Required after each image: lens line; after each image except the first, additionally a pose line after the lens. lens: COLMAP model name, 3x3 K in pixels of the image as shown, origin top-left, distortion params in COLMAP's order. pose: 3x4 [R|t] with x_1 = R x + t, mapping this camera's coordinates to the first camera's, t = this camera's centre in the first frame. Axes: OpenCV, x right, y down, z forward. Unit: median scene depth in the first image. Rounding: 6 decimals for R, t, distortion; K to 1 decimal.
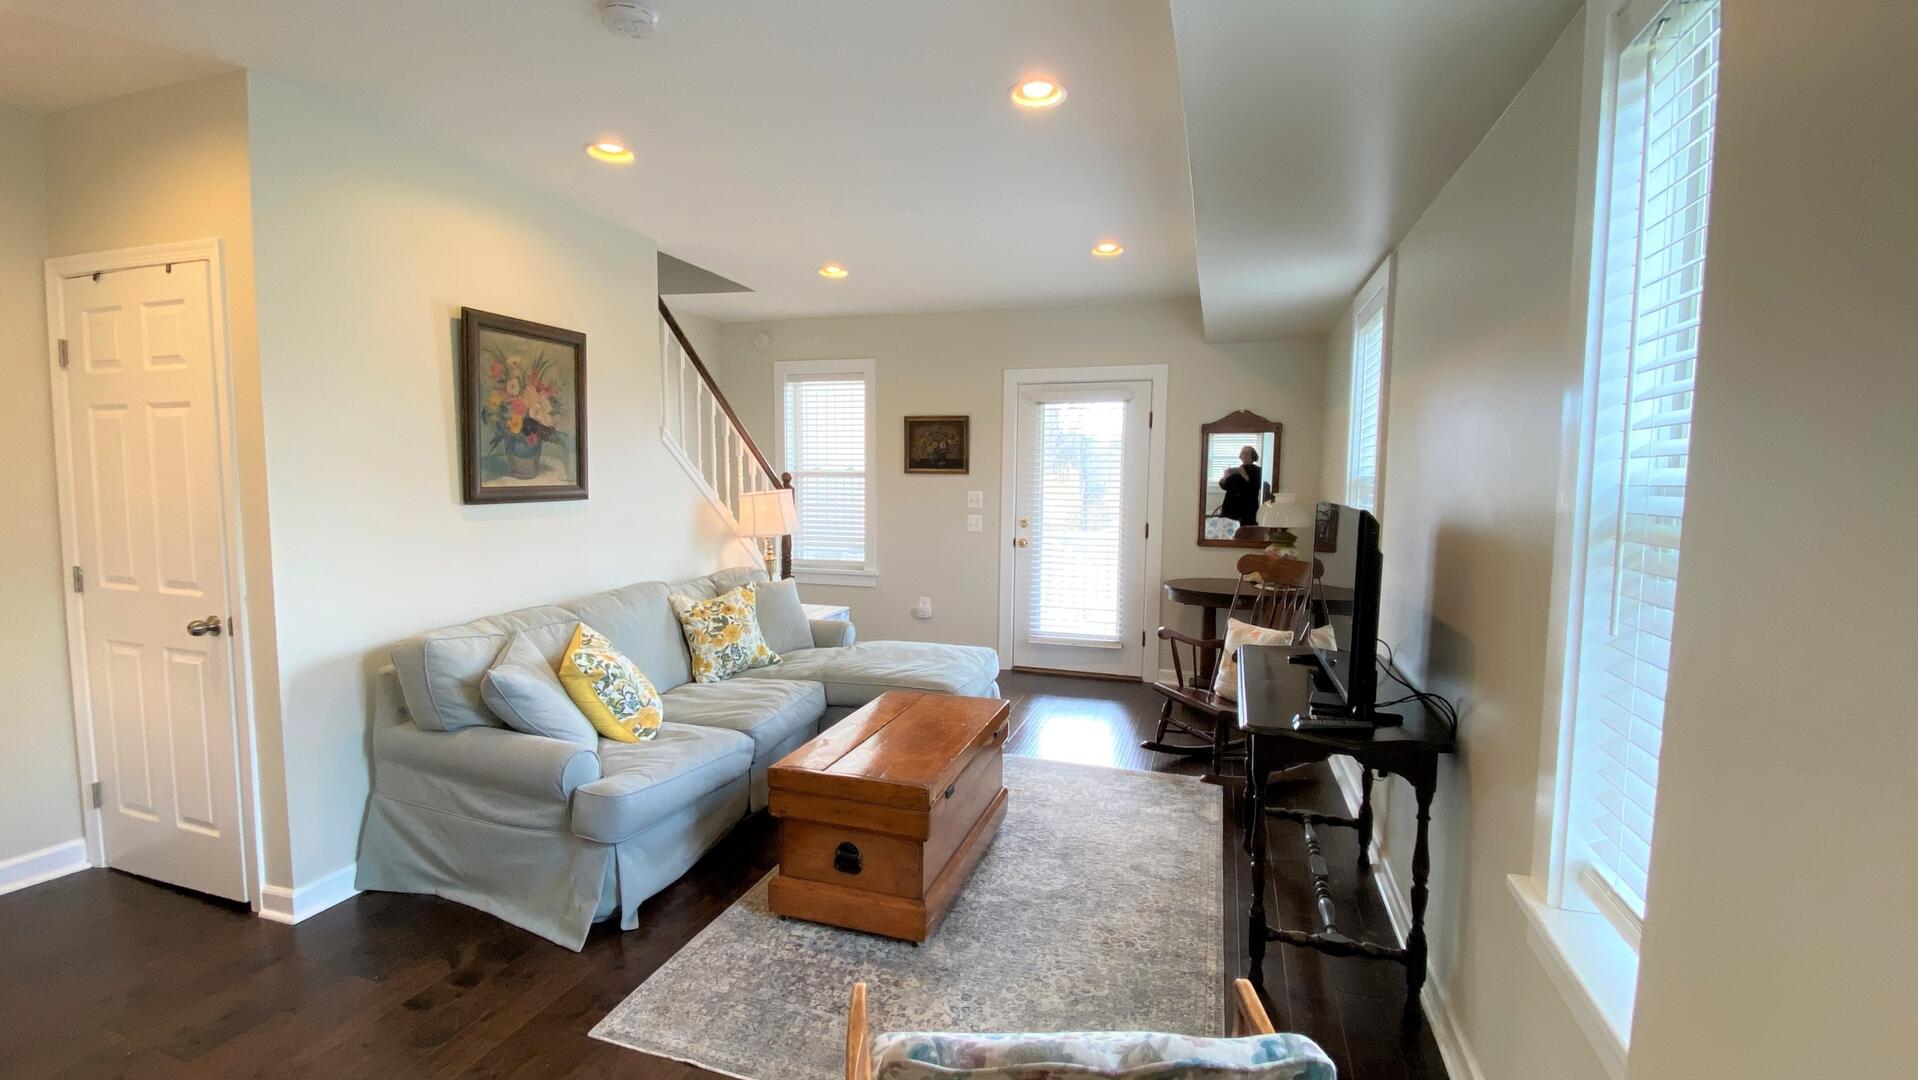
lens RADIAL K [[802.9, 0, 959.0], [0, 802.9, 540.0], [0, 0, 1]] dist [0.026679, -0.018010]
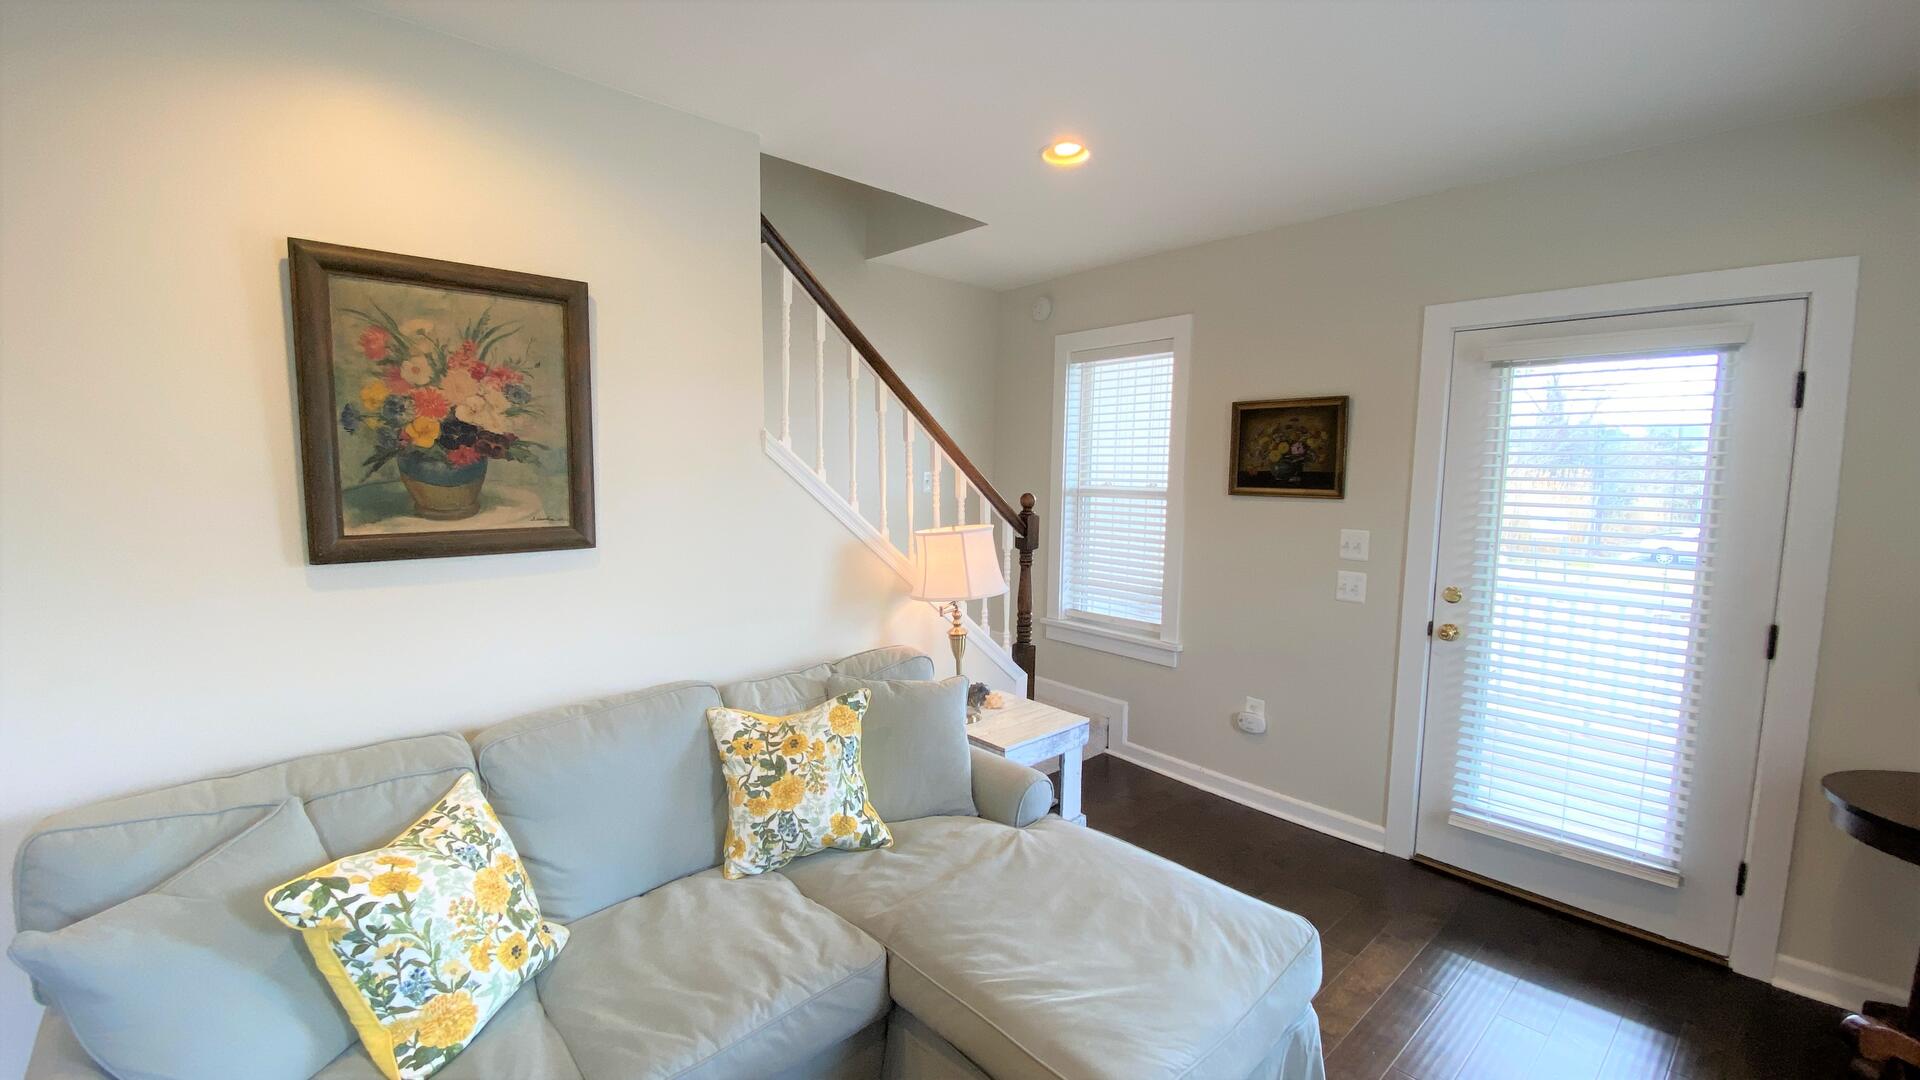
lens RADIAL K [[779.4, 0, 963.4], [0, 779.4, 536.4], [0, 0, 1]] dist [0.065791, -0.050576]
pose [[0.862321, 0.045660, -0.504299, 0.097923], [-0.045837, 0.998876, 0.012062, -0.077235], [0.504283, 0.012714, 0.863445, 0.589864]]
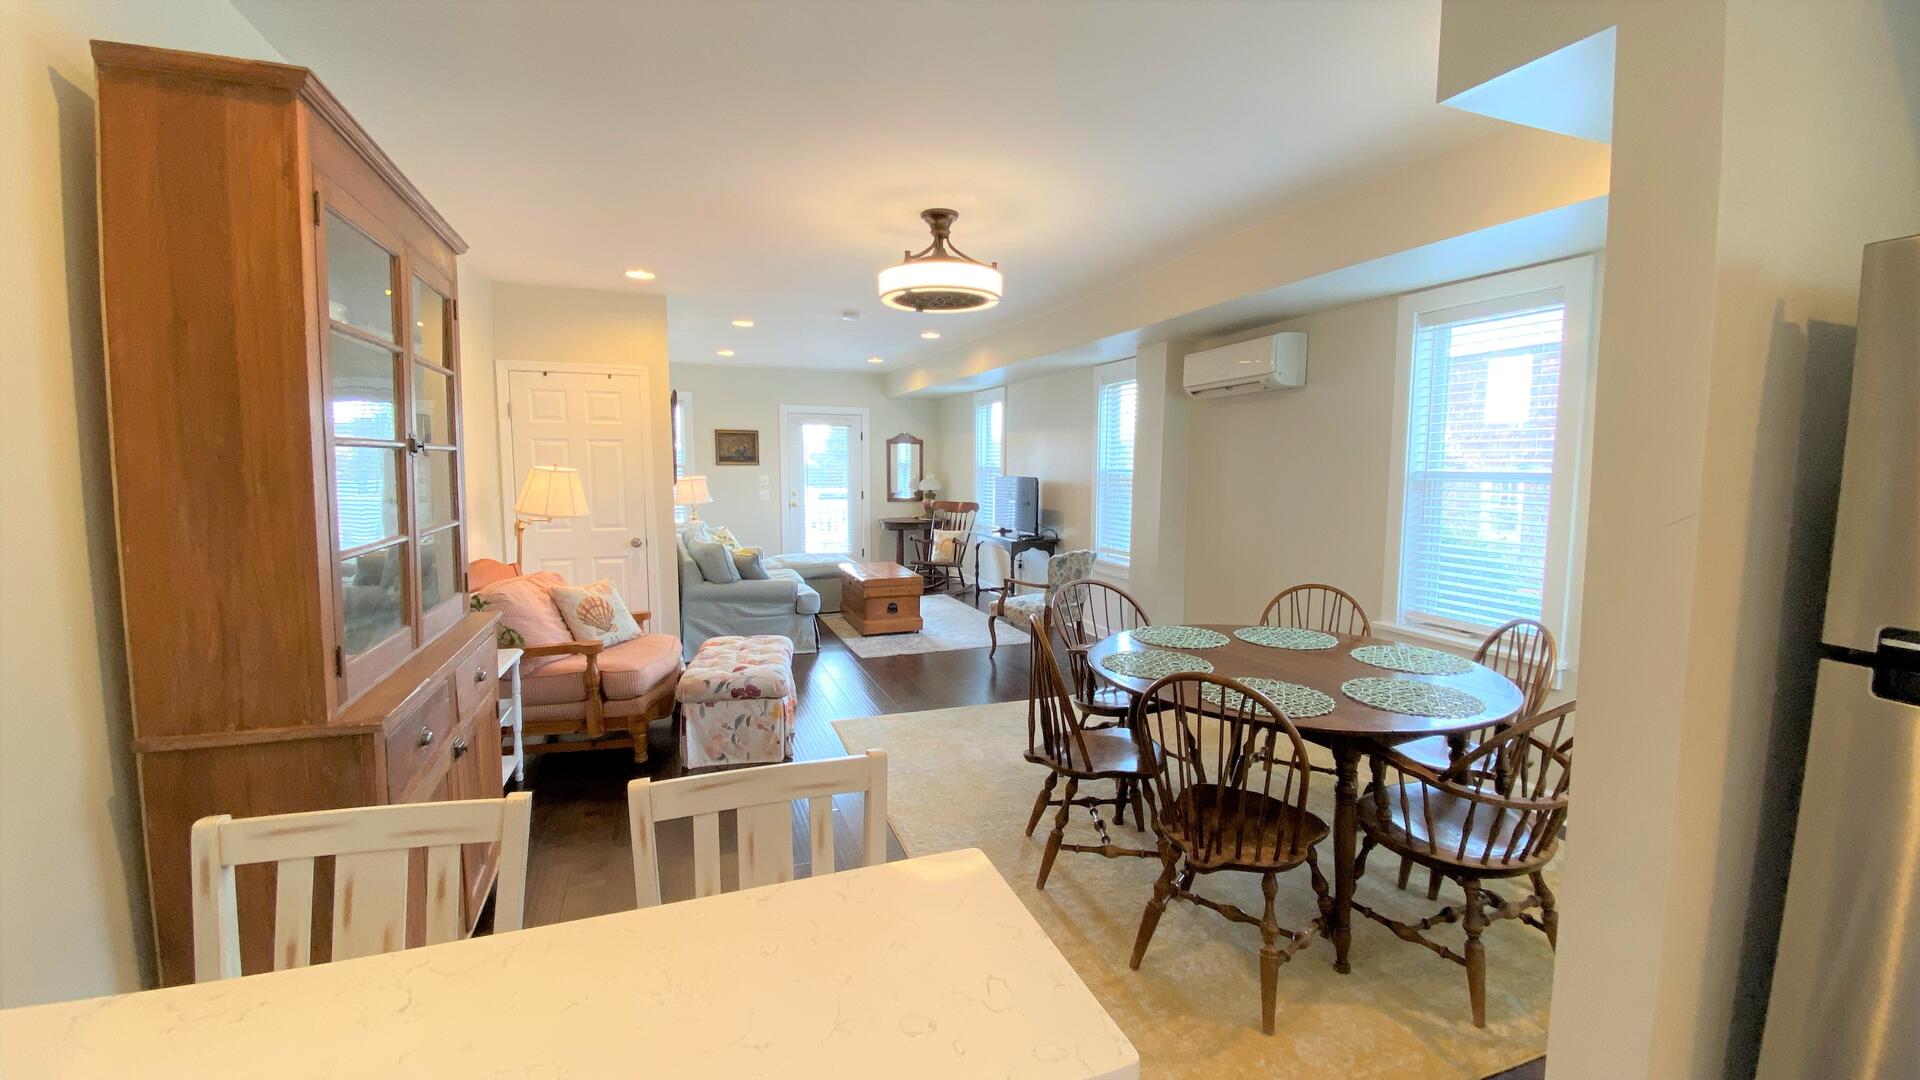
lens RADIAL K [[779.4, 0, 963.4], [0, 779.4, 536.4], [0, 0, 1]] dist [0.065791, -0.050576]
pose [[0.771525, -0.067987, 0.632556, -1.082908], [0.055390, 0.997676, 0.039670, 0.037422], [-0.633783, 0.004431, 0.773498, -0.818111]]
